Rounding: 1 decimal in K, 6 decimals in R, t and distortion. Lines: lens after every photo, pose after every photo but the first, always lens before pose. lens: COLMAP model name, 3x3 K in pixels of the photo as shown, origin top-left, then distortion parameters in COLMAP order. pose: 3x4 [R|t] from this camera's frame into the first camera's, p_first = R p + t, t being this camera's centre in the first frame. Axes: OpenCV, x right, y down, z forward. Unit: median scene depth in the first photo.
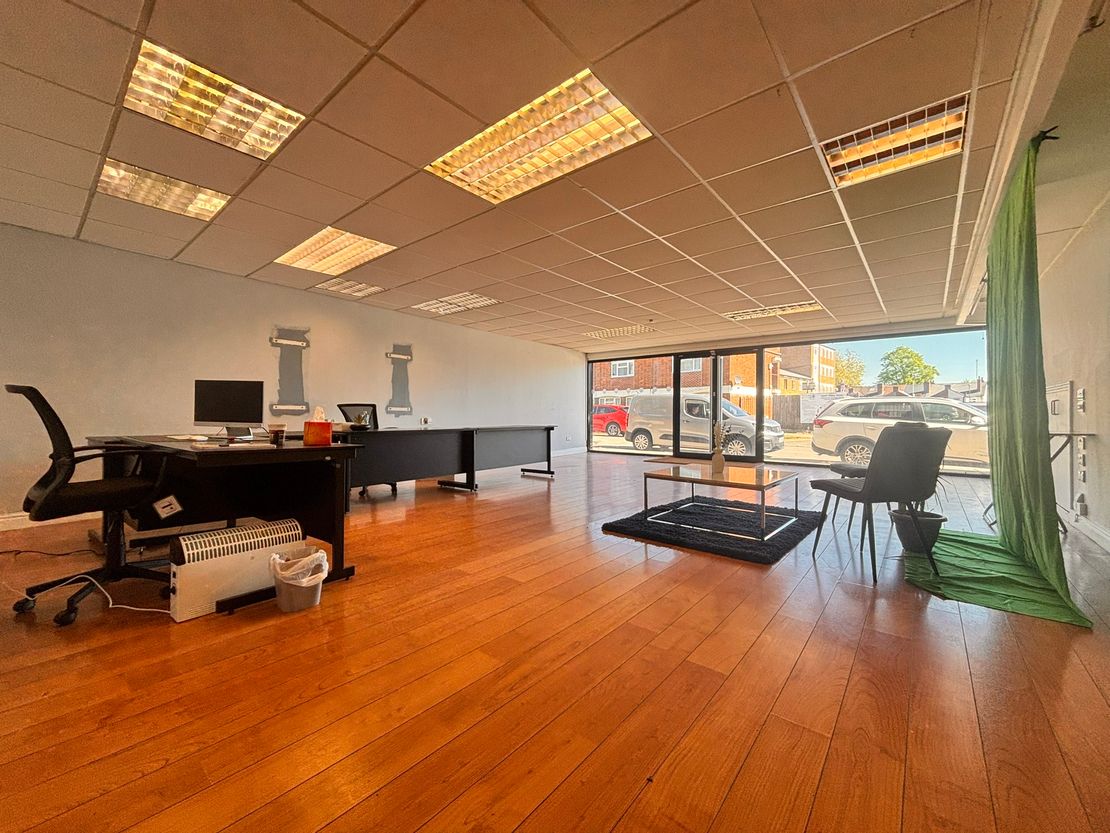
lens RADIAL K [[445.7, 0, 555.0], [0, 445.7, 416.5], [0, 0, 1]] dist [0.001925, 0.000004]
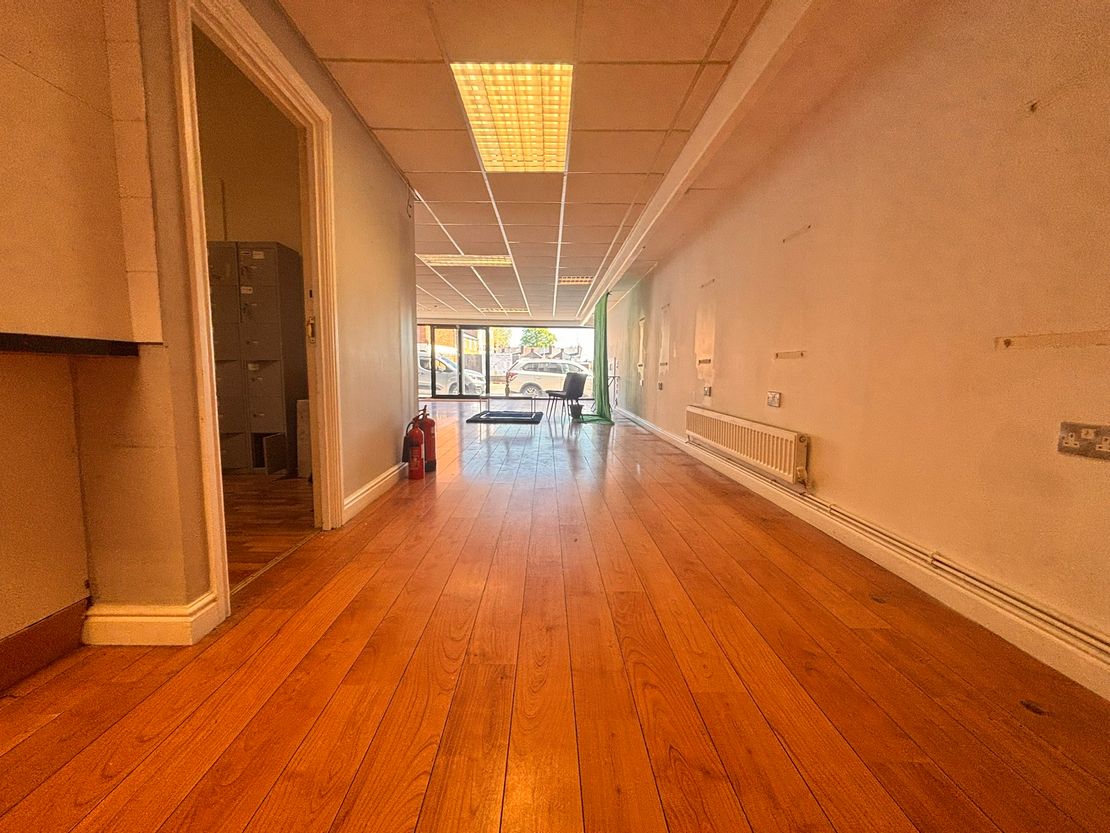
lens RADIAL K [[445.7, 0, 555.0], [0, 445.7, 416.5], [0, 0, 1]] dist [0.001925, 0.000004]
pose [[0.758608, -0.057402, 0.649014, -0.439210], [-0.009550, 0.995025, 0.099167, 0.005039], [-0.651477, -0.081427, 0.754286, -0.407611]]
